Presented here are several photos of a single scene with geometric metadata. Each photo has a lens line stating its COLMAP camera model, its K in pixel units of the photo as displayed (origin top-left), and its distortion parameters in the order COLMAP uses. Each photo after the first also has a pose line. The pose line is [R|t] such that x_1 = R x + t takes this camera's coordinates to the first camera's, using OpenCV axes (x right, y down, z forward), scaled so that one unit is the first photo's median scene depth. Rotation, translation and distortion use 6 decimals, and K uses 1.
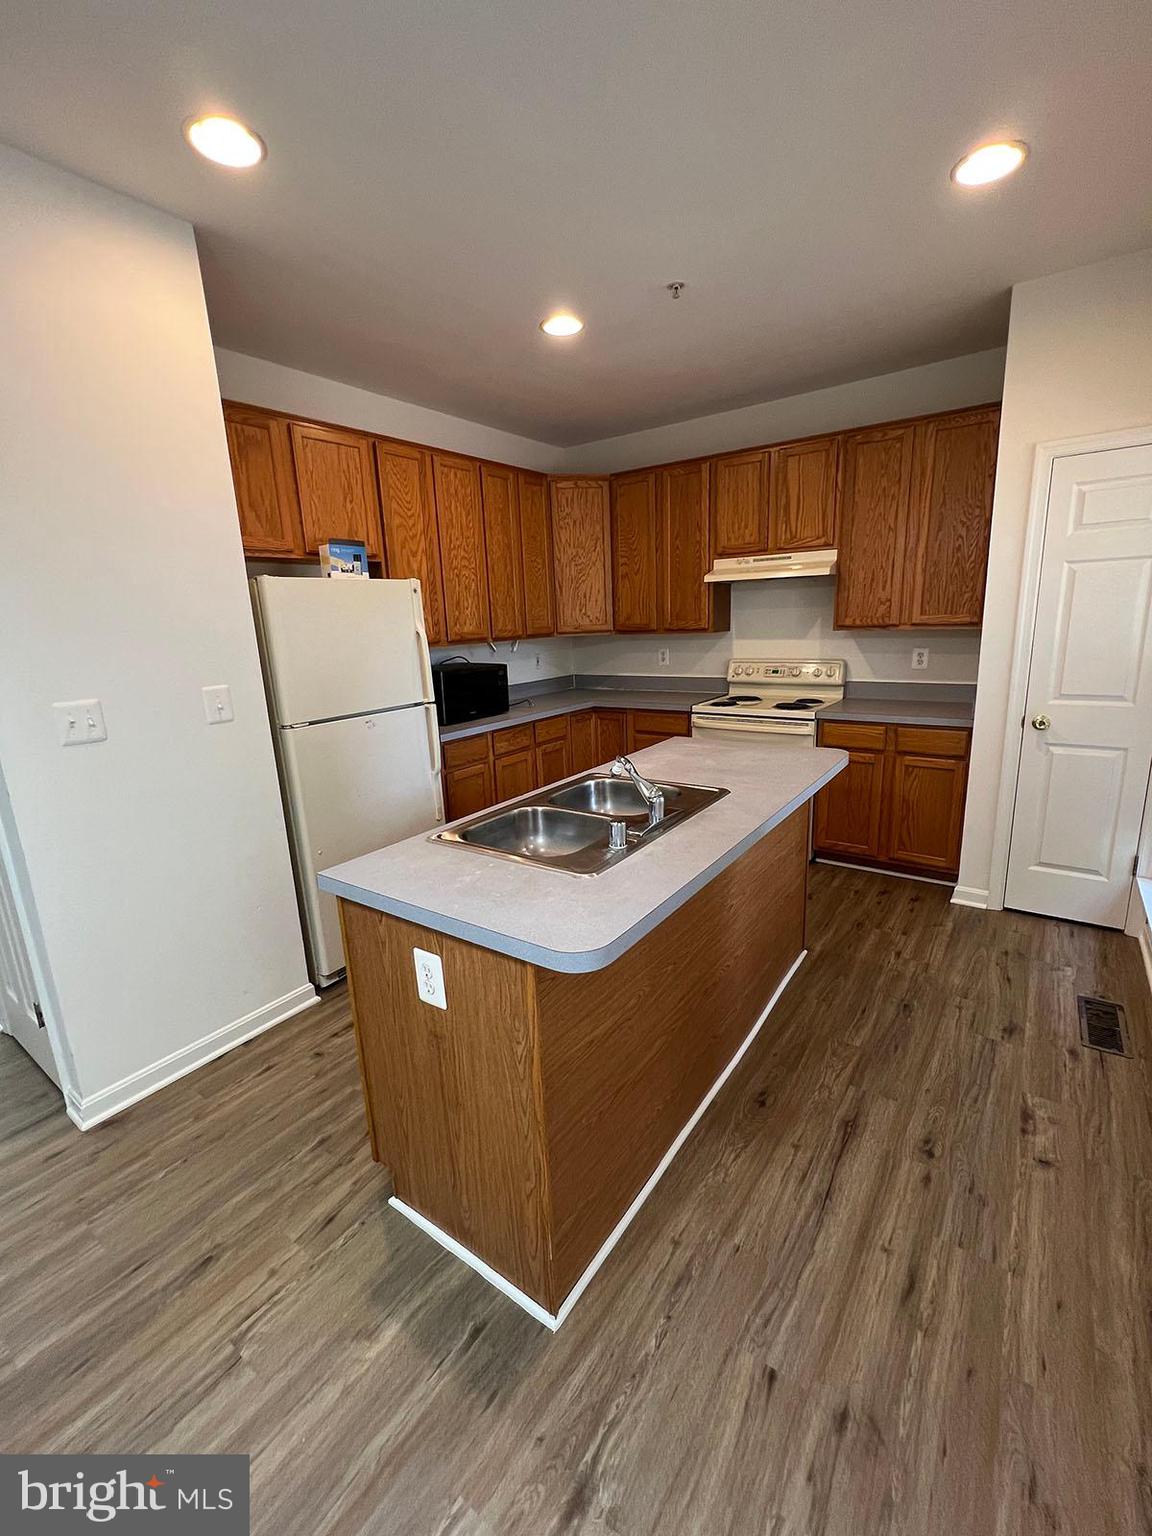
lens RADIAL K [[631.6, 0, 568.4], [0, 631.6, 764.1], [0, 0, 1]] dist [0.000191, -0.000006]
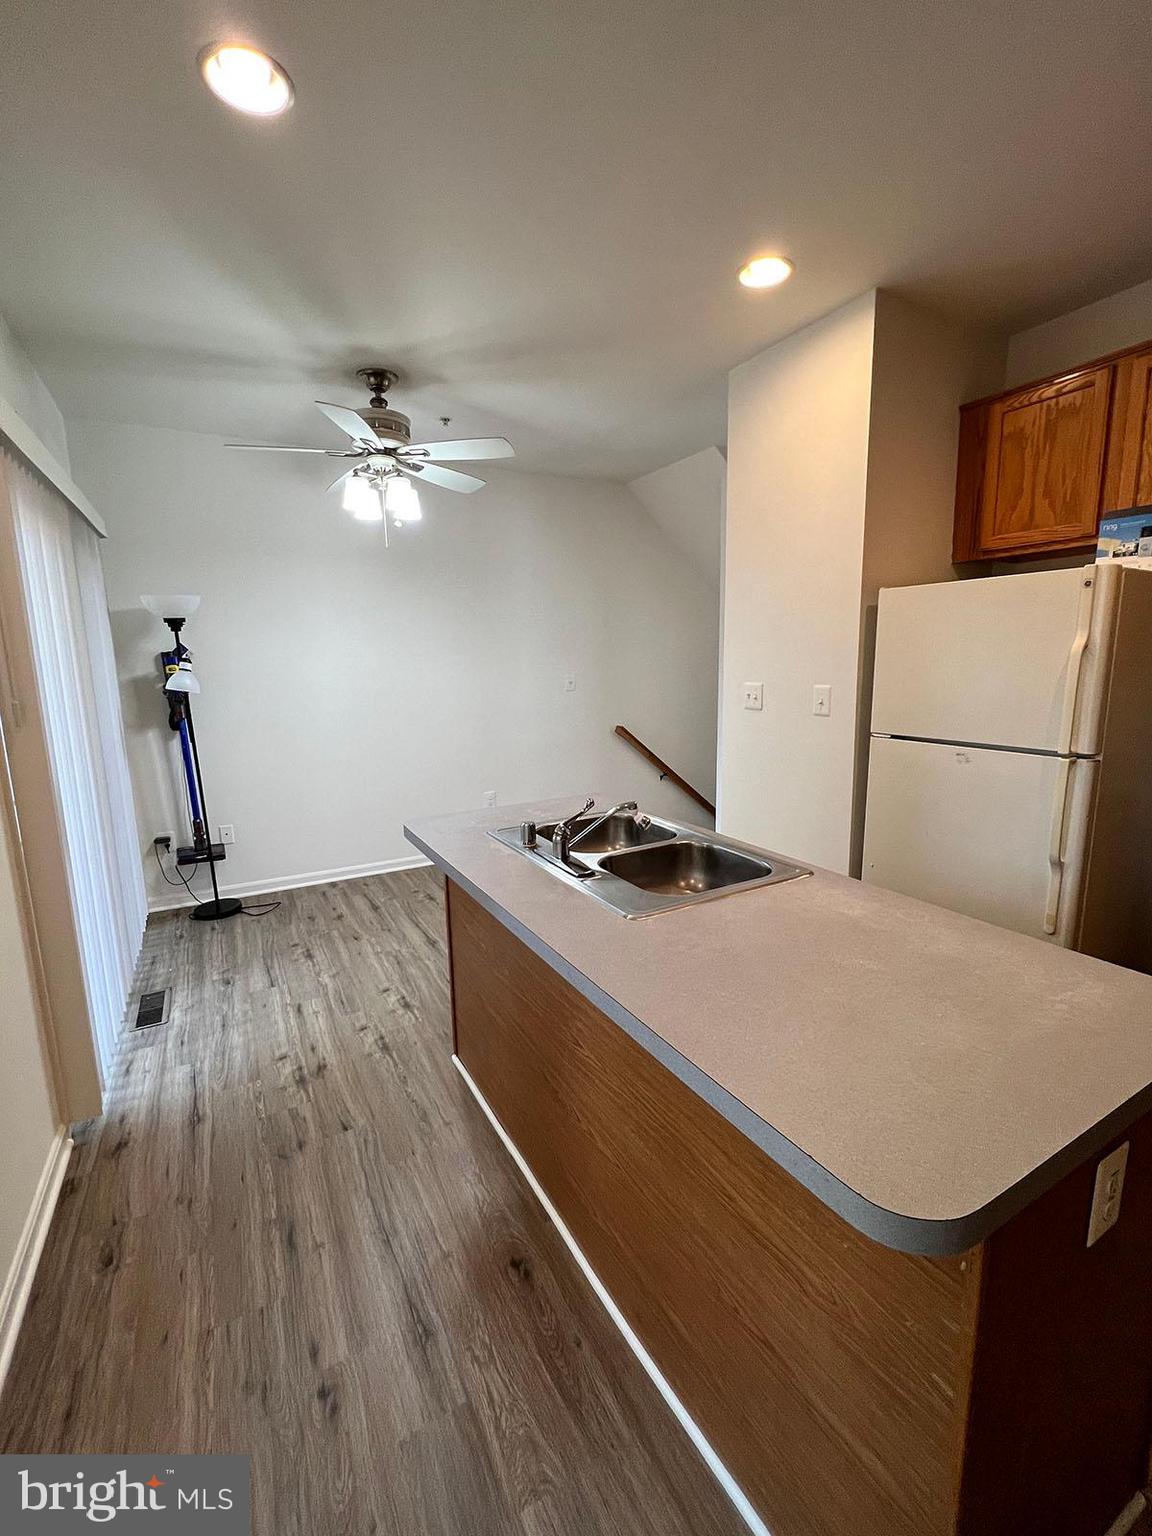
lens RADIAL K [[631.6, 0, 567.5], [0, 631.6, 763.0], [0, 0, 1]] dist [0.000191, -0.000006]
pose [[-0.403528, 0.202150, -0.892357, 0.988268], [-0.175583, 0.940053, 0.292355, -0.331415], [0.897962, 0.274656, -0.343843, 1.340288]]
